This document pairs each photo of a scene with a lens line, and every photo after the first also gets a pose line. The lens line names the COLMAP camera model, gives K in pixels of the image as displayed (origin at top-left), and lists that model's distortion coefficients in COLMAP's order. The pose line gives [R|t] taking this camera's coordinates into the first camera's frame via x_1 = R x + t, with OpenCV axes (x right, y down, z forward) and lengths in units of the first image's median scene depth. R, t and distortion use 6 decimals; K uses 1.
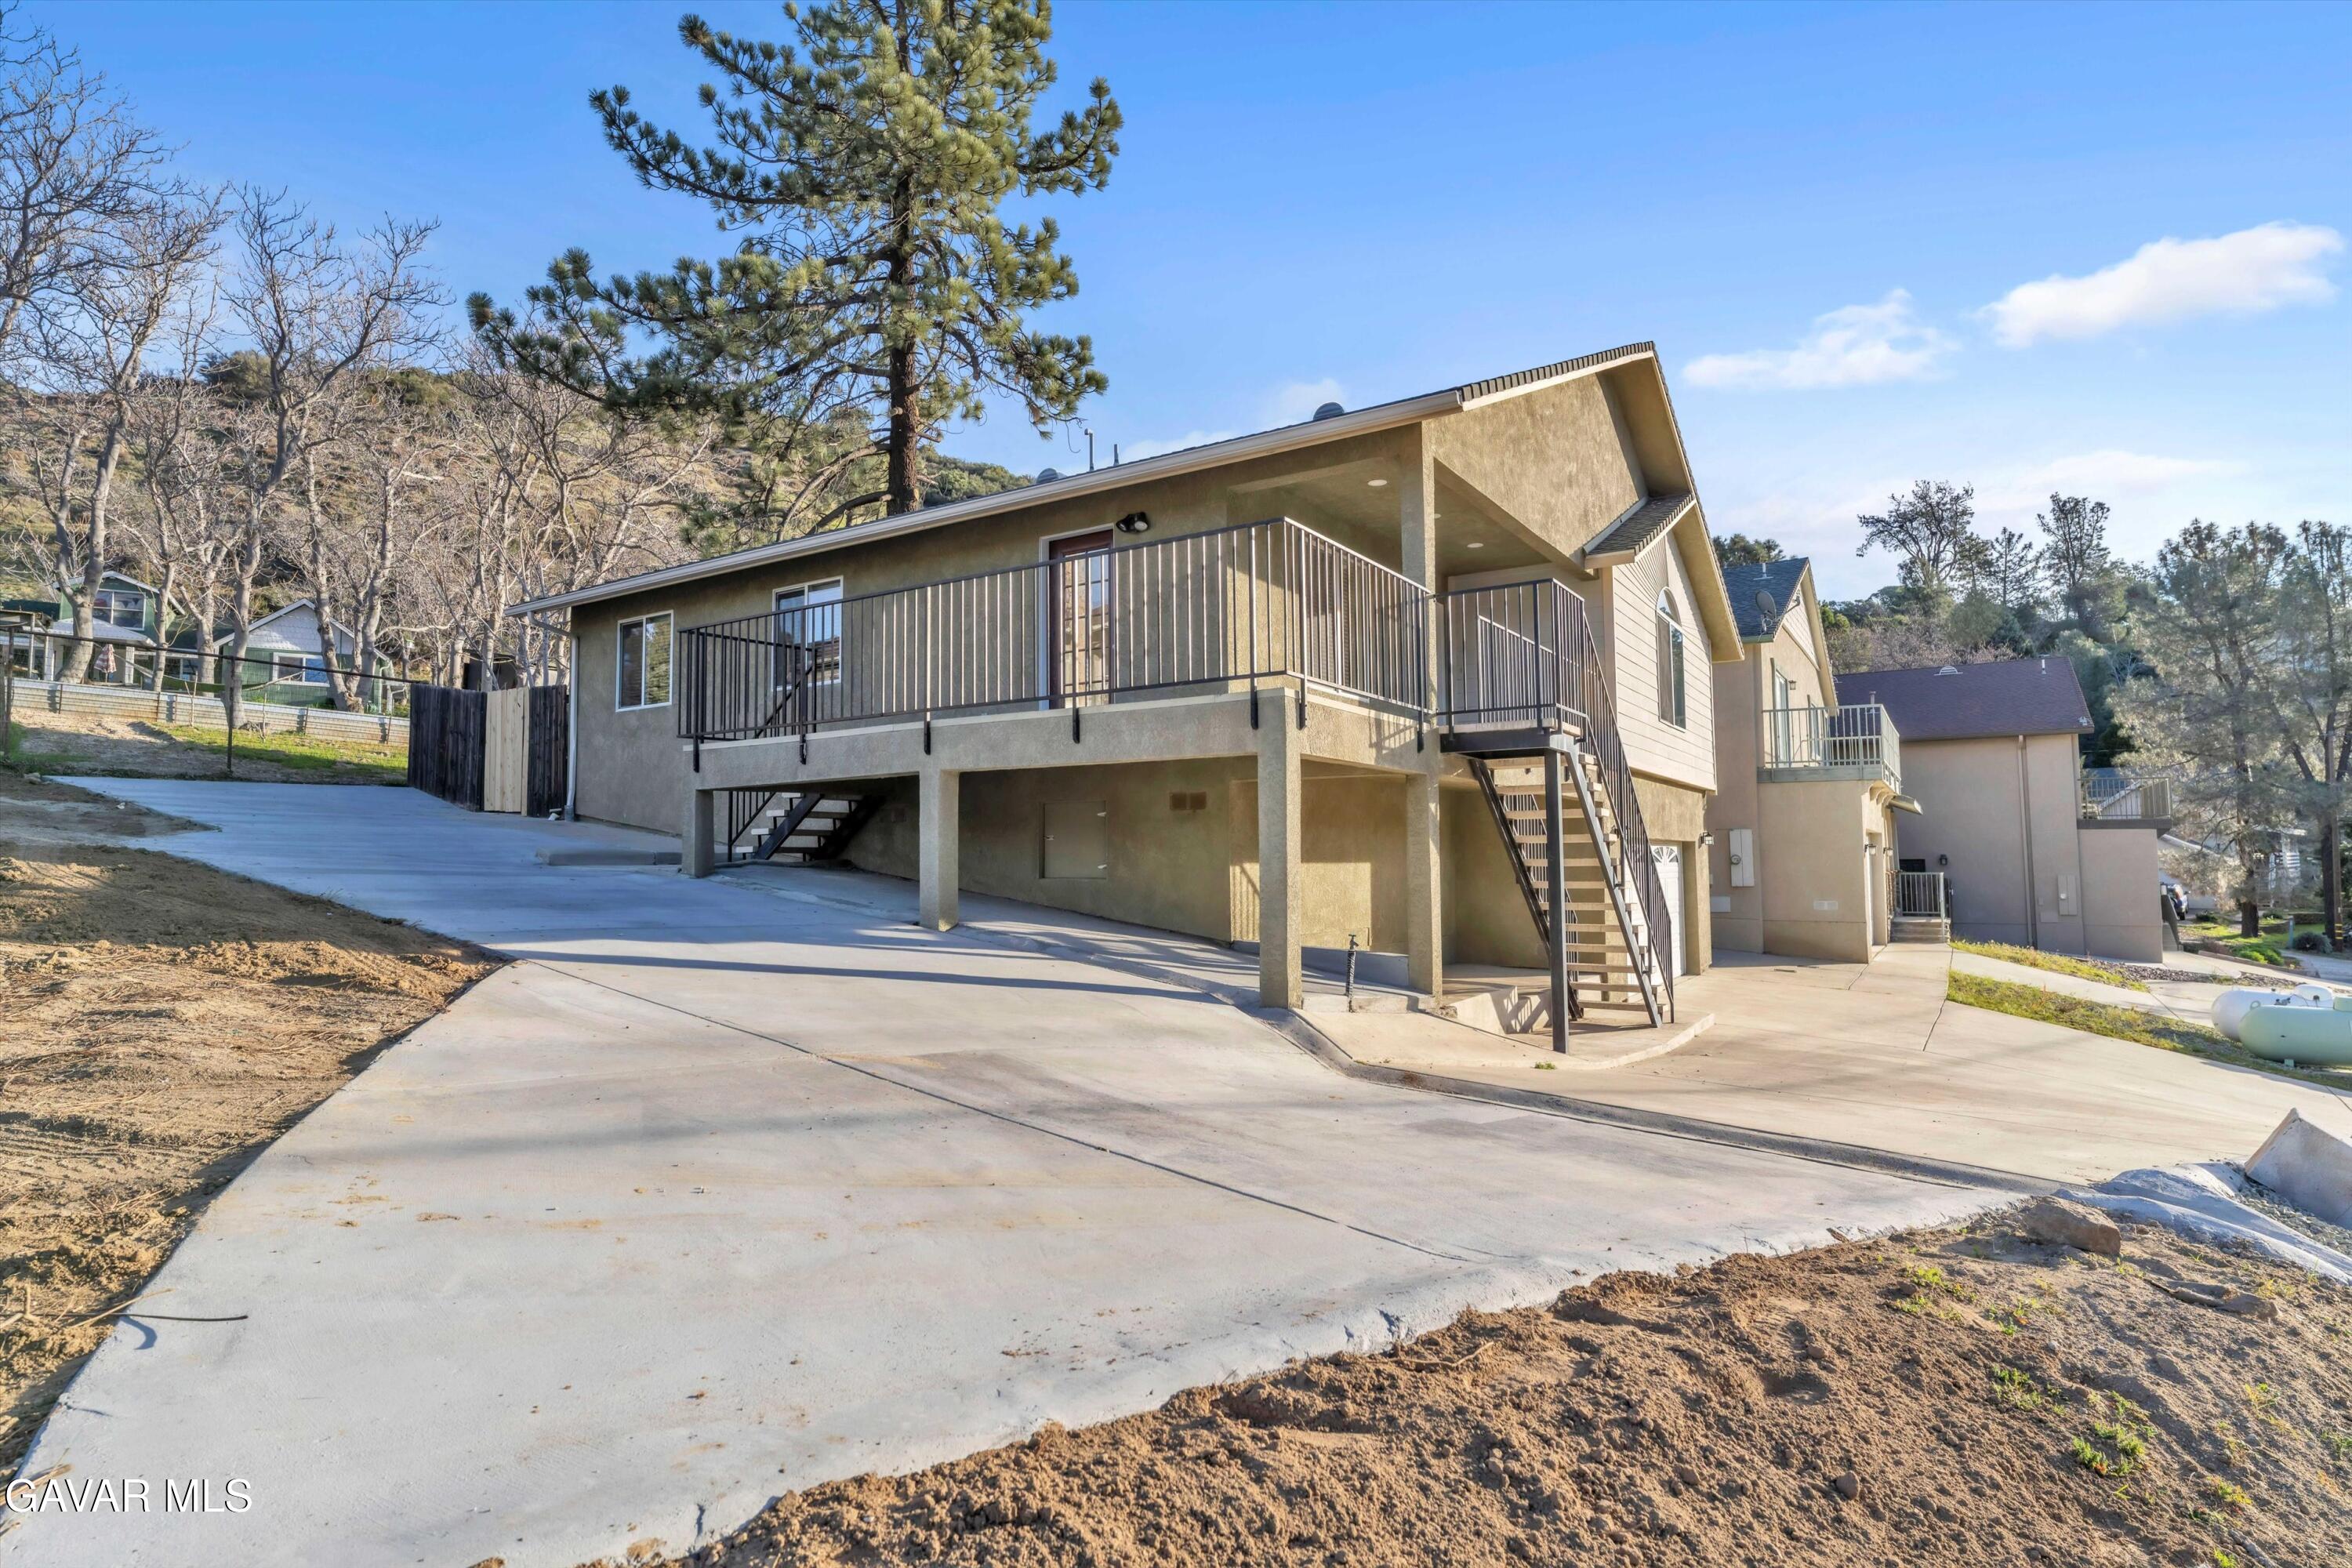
lens RADIAL K [[1263.9, 0, 1176.0], [0, 1263.9, 784.0], [0, 0, 1]] dist [0.002462, 0.001283]
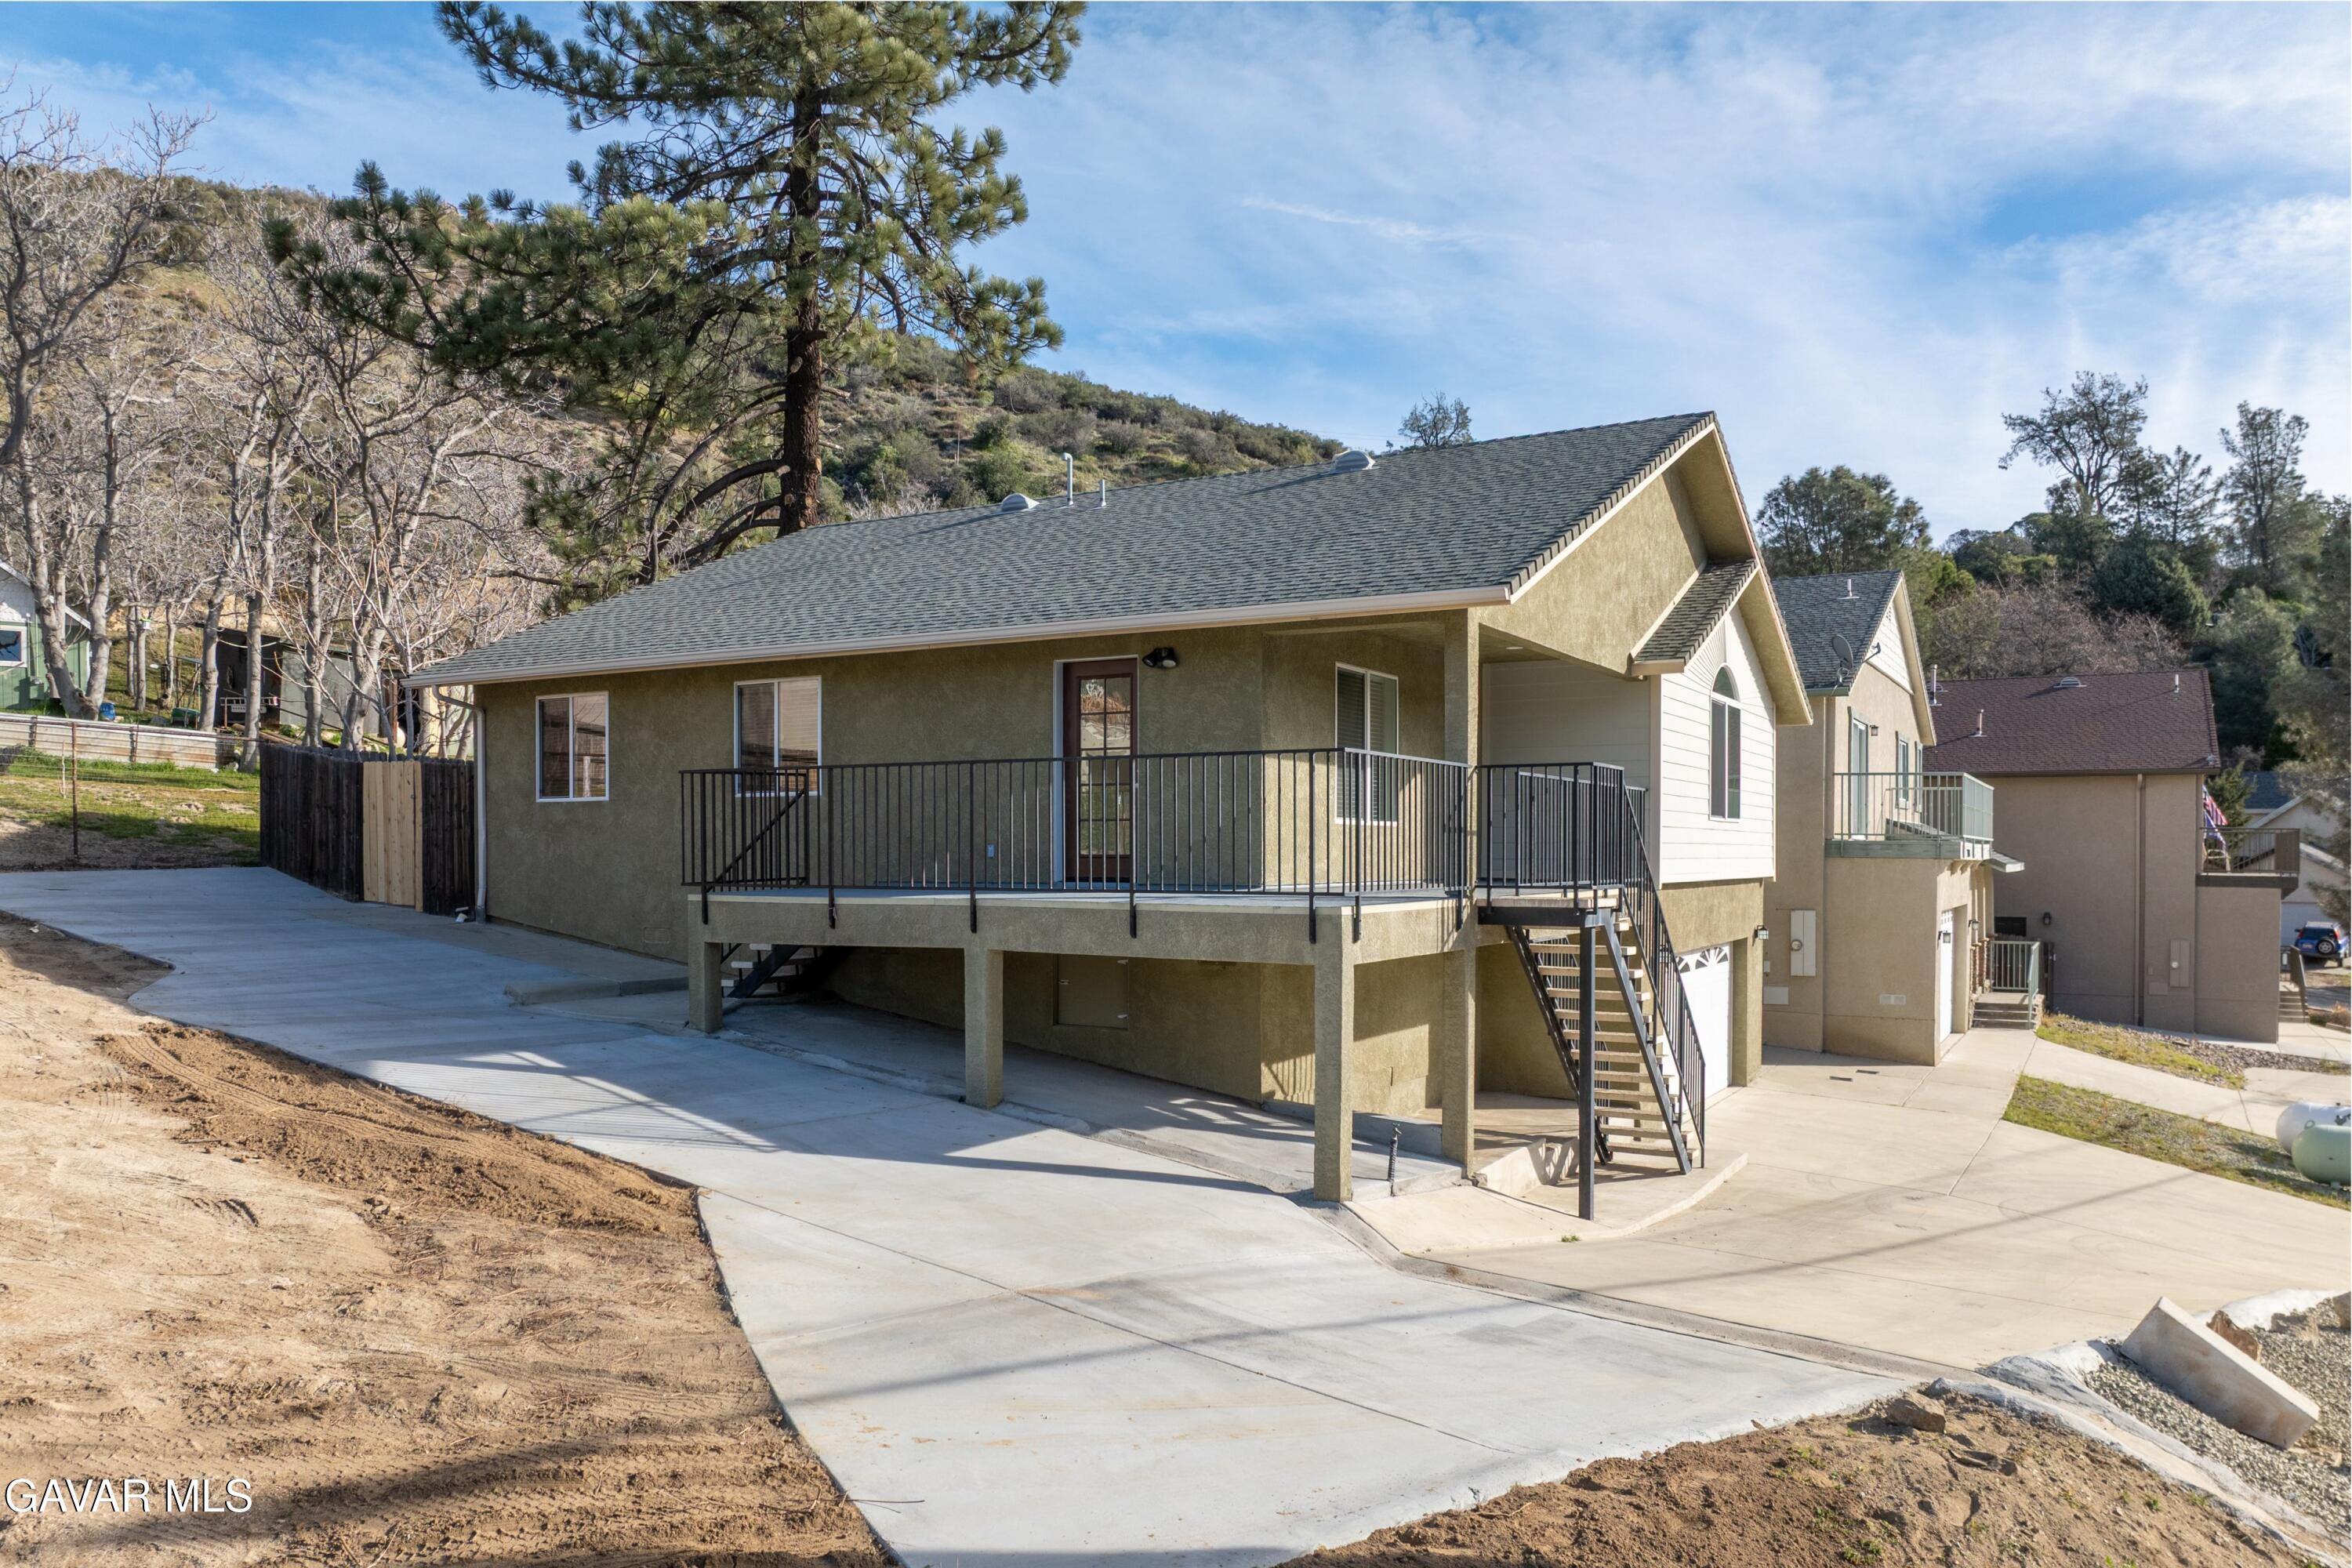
lens RADIAL K [[1762.6, 0, 1176.4], [0, 1762.6, 883.5], [0, 0, 1]] dist [-0.040372, 0.004887]
pose [[0.998444, 0.007572, 0.055243, -0.046284], [-0.012292, 0.996252, 0.085622, -0.075068], [-0.054388, -0.086167, 0.994795, -0.160496]]
